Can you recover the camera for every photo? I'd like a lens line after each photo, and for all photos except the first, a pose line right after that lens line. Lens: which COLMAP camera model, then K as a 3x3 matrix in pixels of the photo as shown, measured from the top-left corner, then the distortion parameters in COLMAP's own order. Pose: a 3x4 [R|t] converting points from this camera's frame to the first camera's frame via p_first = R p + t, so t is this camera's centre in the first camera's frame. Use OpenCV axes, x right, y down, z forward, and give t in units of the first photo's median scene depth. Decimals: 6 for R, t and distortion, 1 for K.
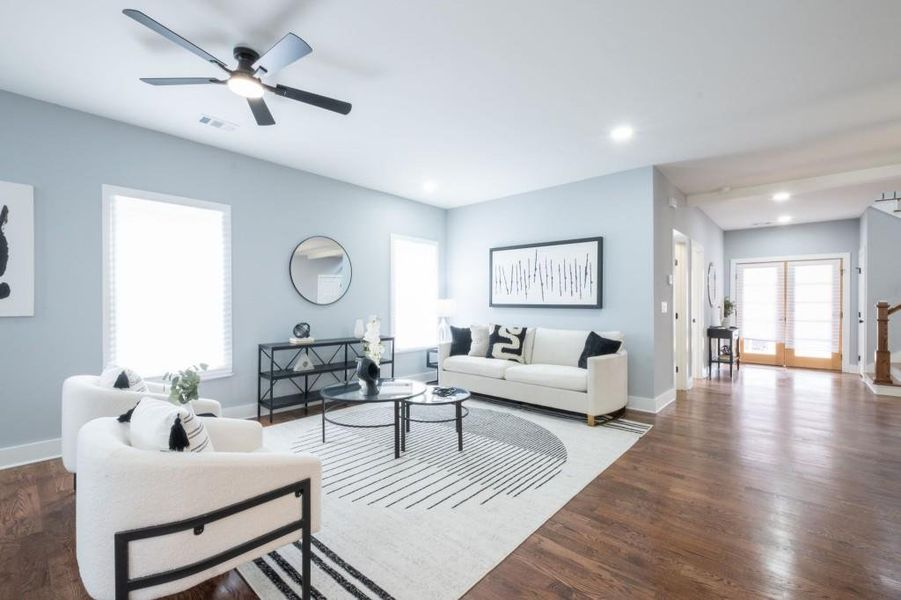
lens RADIAL K [[393.6, 0, 443.2], [0, 393.6, 306.3], [0, 0, 1]] dist [-0.001694, -0.000331]
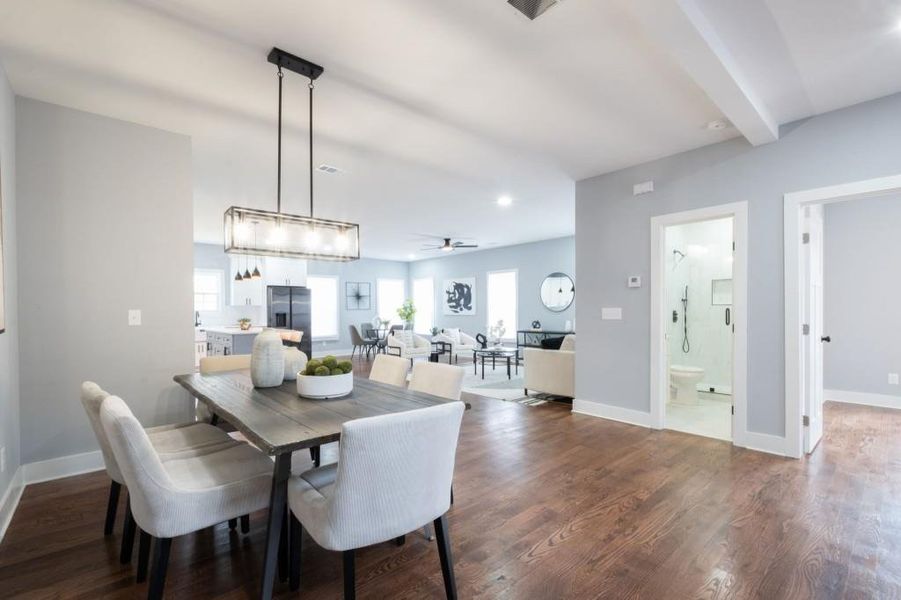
lens RADIAL K [[400.7, 0, 442.2], [0, 400.7, 299.0], [0, 0, 1]] dist [-0.000973, -0.000365]
pose [[-0.121204, -0.033112, -0.992075, 1.425926], [-0.000450, 0.999445, -0.033303, 0.000955], [0.992628, -0.003590, -0.121151, 0.660536]]
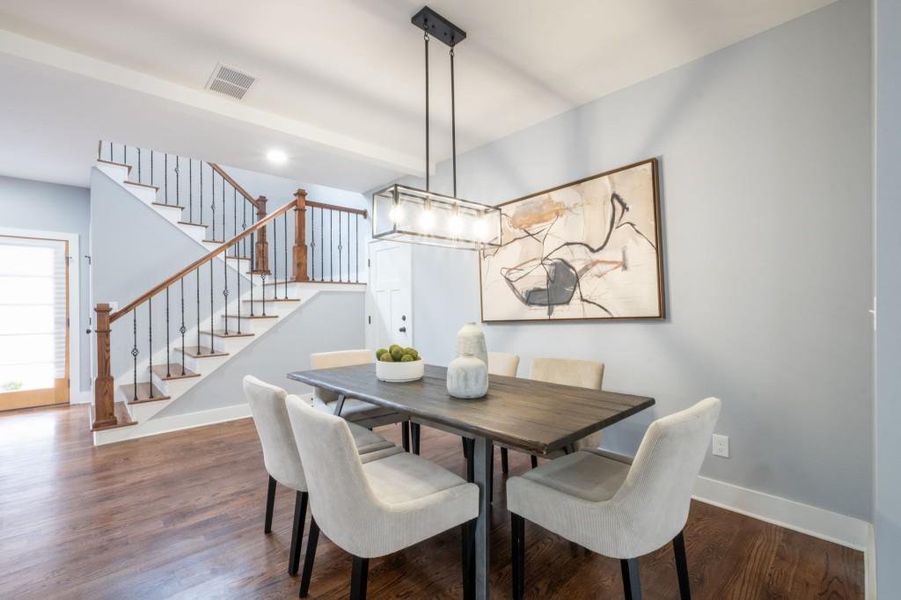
lens RADIAL K [[393.6, 0, 443.2], [0, 393.6, 306.3], [0, 0, 1]] dist [-0.001694, -0.000331]
pose [[0.091651, -0.005497, 0.995776, 0.534399], [0.012497, 0.999912, 0.004370, -0.001783], [-0.995713, 0.012043, 0.091712, 0.384398]]
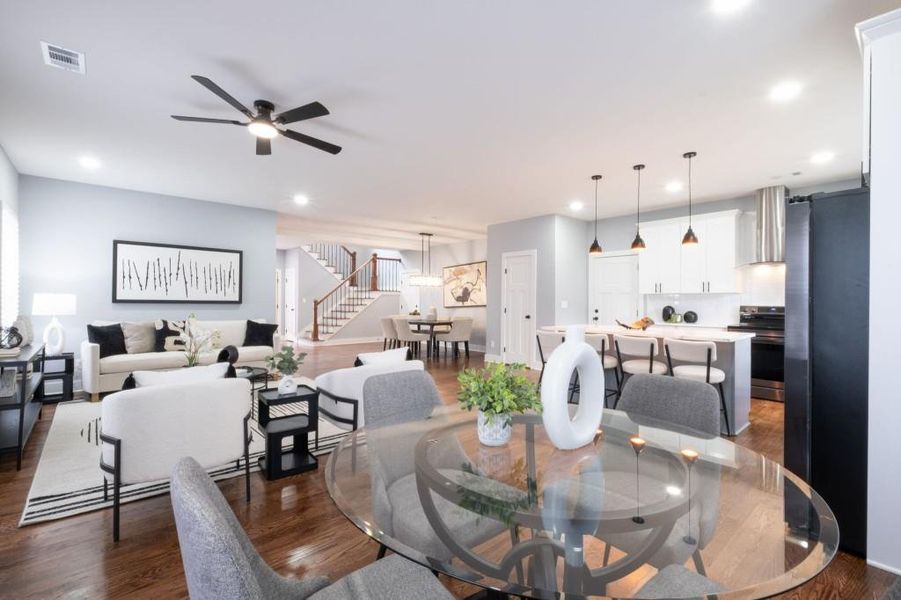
lens RADIAL K [[400.7, 0, 442.2], [0, 400.7, 299.0], [0, 0, 1]] dist [-0.000973, -0.000365]
pose [[0.124455, 0.003305, 0.992220, -0.815988], [-0.000052, 0.999994, -0.003325, -0.004728], [-0.992225, 0.000362, 0.124454, 0.128740]]
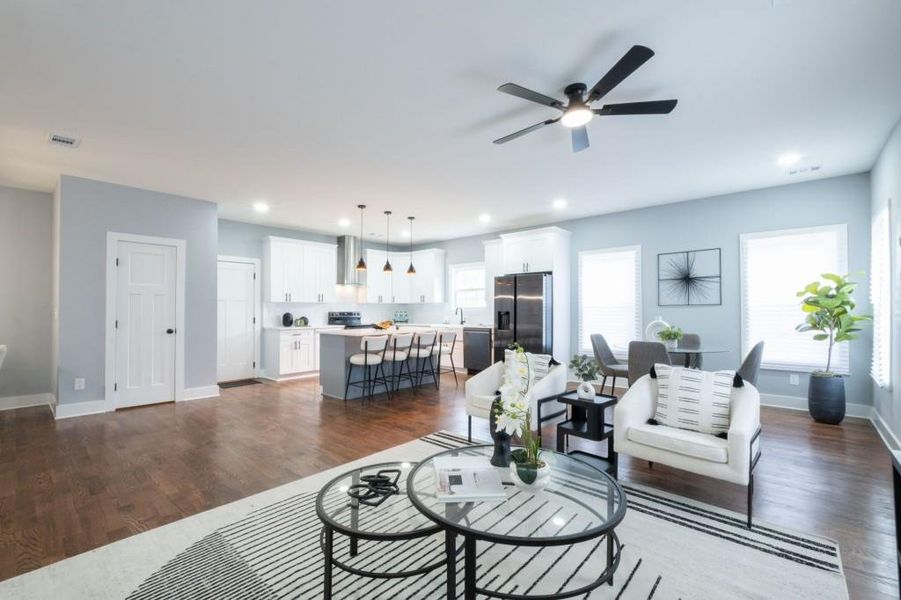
lens RADIAL K [[393.6, 0, 443.2], [0, 393.6, 306.3], [0, 0, 1]] dist [-0.001694, -0.000331]
pose [[-0.999999, -0.001625, 0.000431, -0.058396], [-0.001625, 0.999997, -0.001976, -0.009158], [-0.000428, -0.001977, -0.999998, 1.014162]]
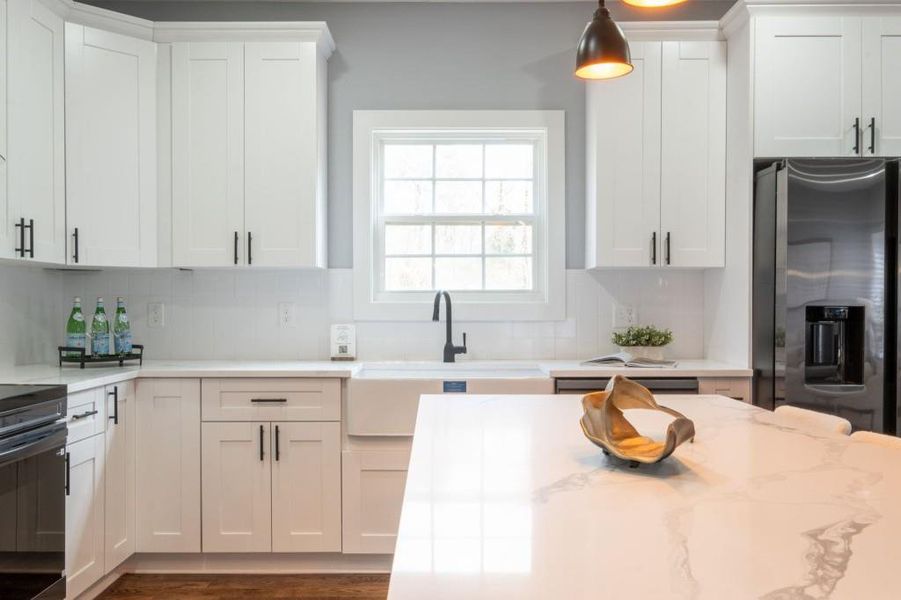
lens RADIAL K [[781.8, 0, 446.7], [0, 781.8, 308.5], [0, 0, 1]] dist [-0.000582, 0.008746]
pose [[-0.743339, 0.001395, -0.668913, 0.375006], [-0.007231, 0.999923, 0.010122, 0.002409], [0.668876, 0.012361, -0.743272, -0.017614]]
